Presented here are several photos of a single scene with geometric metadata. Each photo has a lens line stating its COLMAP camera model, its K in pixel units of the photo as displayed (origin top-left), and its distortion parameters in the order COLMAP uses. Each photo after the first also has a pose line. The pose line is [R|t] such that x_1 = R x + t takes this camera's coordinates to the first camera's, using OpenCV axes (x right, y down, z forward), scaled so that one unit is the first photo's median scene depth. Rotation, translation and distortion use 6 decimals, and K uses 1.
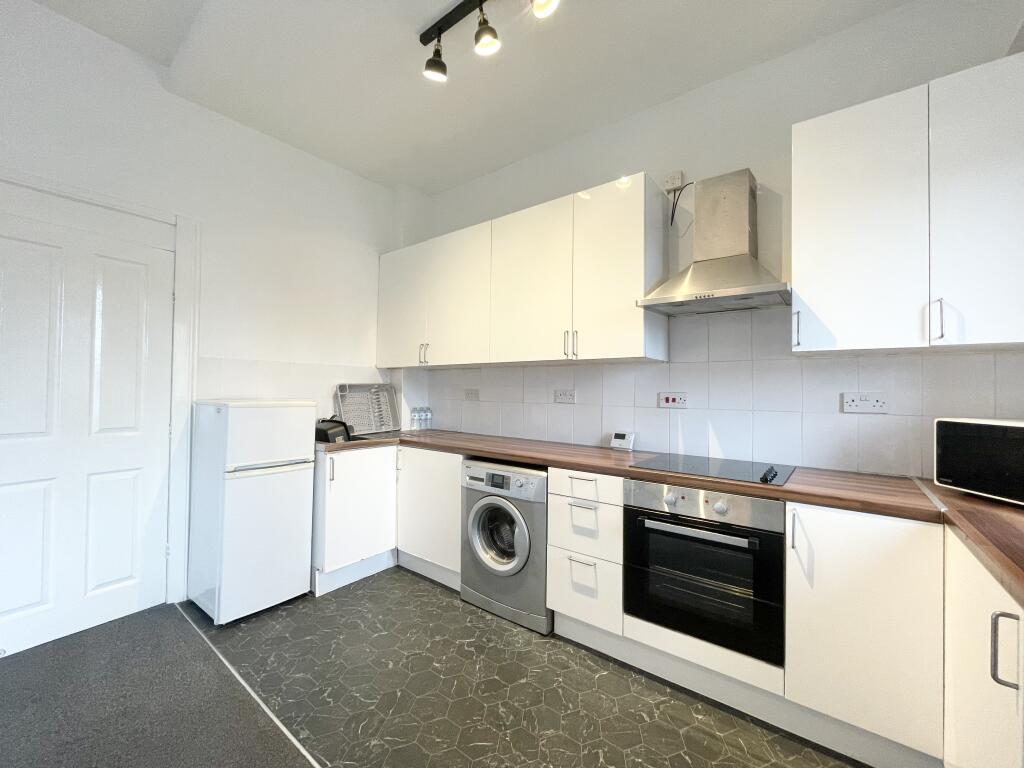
lens RADIAL K [[417.0, 0, 511.3], [0, 417.0, 381.0], [0, 0, 1]] dist [-0.002704, -0.000303]
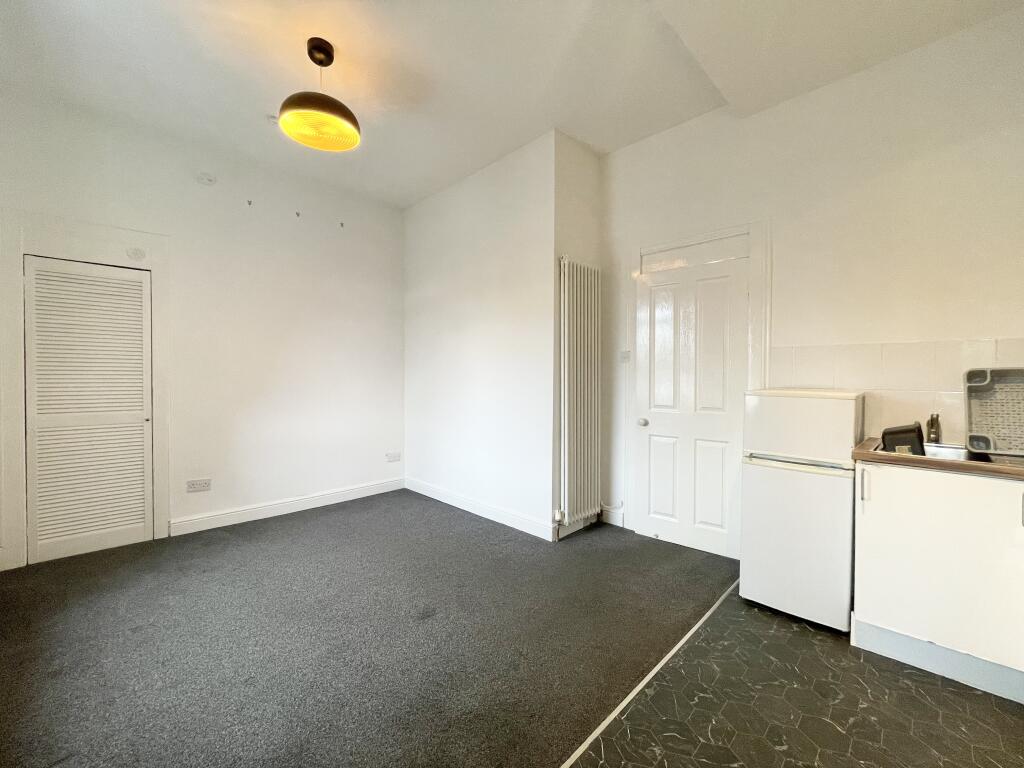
lens RADIAL K [[417.0, 0, 511.3], [0, 417.0, 381.0], [0, 0, 1]] dist [-0.002704, -0.000303]
pose [[-0.126832, -0.000142, -0.991924, 0.436650], [0.014951, 0.999886, -0.002055, 0.021829], [0.991812, -0.015091, -0.126815, 0.546353]]
